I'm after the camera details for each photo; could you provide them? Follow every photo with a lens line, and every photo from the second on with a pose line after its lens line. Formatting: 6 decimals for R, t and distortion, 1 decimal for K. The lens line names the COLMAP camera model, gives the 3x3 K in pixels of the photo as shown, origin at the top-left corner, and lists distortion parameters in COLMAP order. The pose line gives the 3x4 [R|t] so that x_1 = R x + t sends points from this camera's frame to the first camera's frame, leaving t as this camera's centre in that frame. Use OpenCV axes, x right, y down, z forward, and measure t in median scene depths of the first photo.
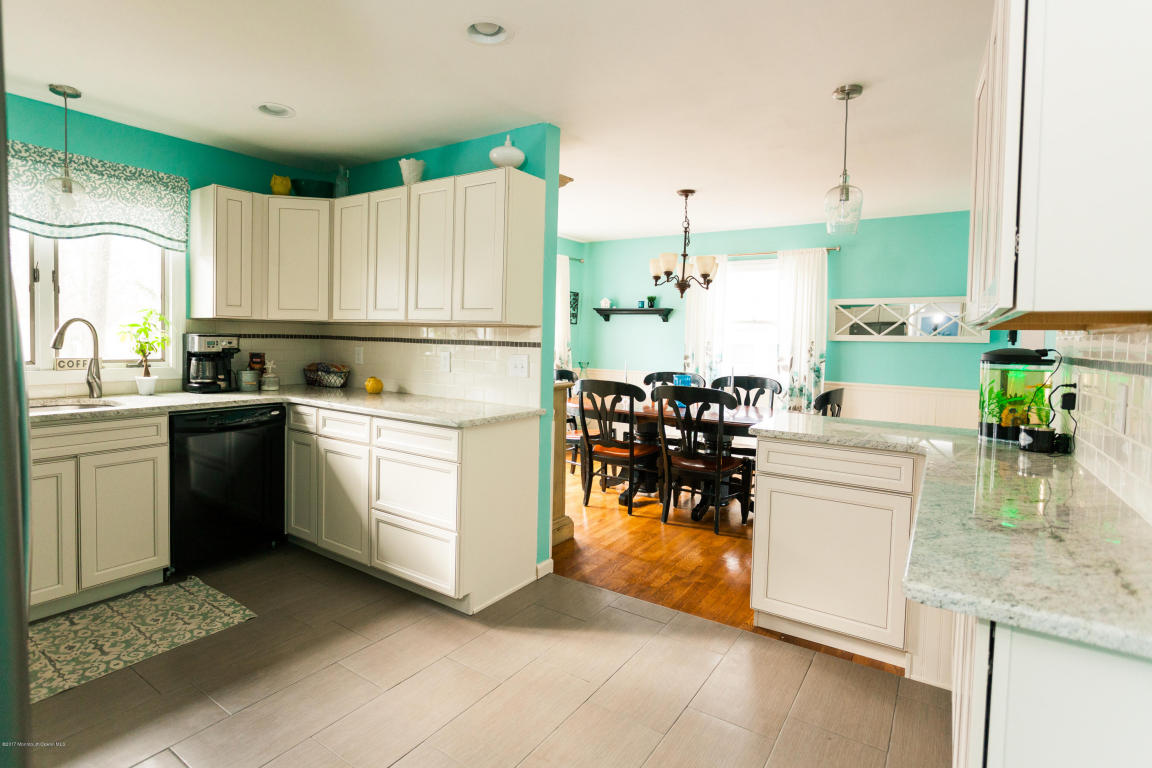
lens RADIAL K [[555.3, 0, 567.8], [0, 555.3, 357.1], [0, 0, 1]] dist [-0.003213, 0.001685]
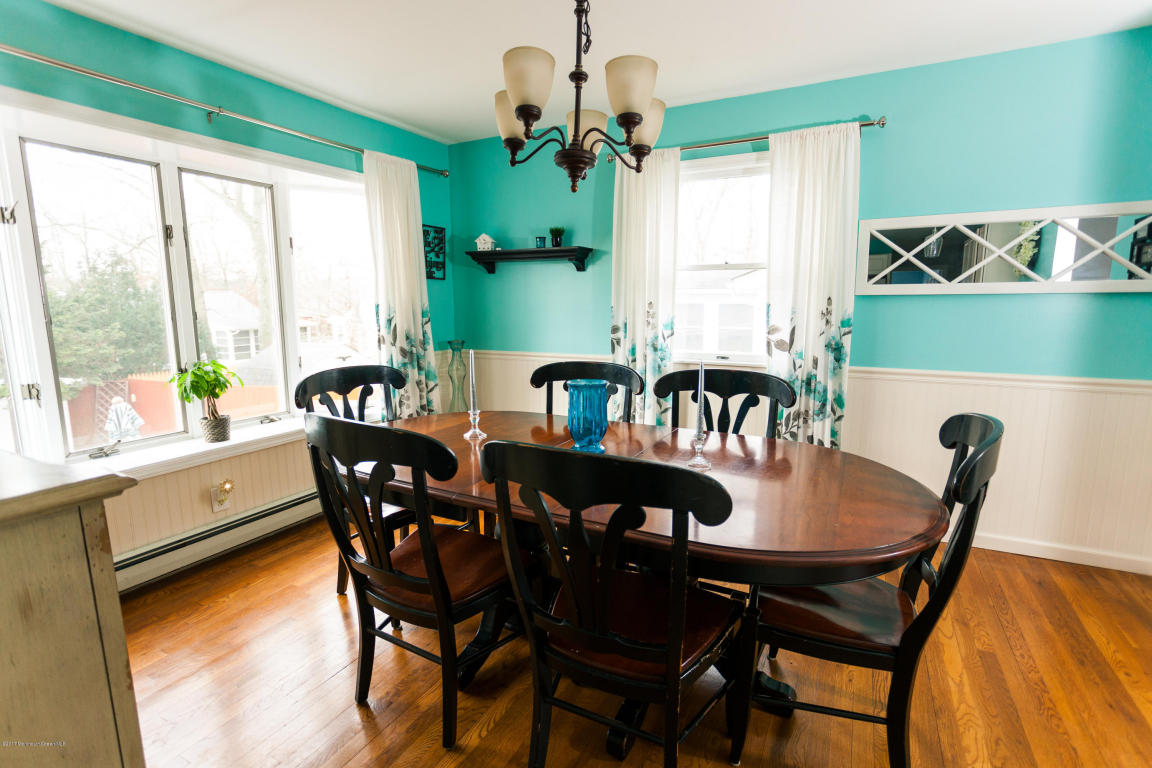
lens RADIAL K [[555.3, 0, 577.4], [0, 555.3, 384.7], [0, 0, 1]] dist [-0.003213, 0.001685]
pose [[0.993885, -0.042026, 0.102109, 0.124906], [0.029803, 0.992517, 0.118415, -0.014430], [-0.106321, -0.114648, 0.987700, 0.461914]]
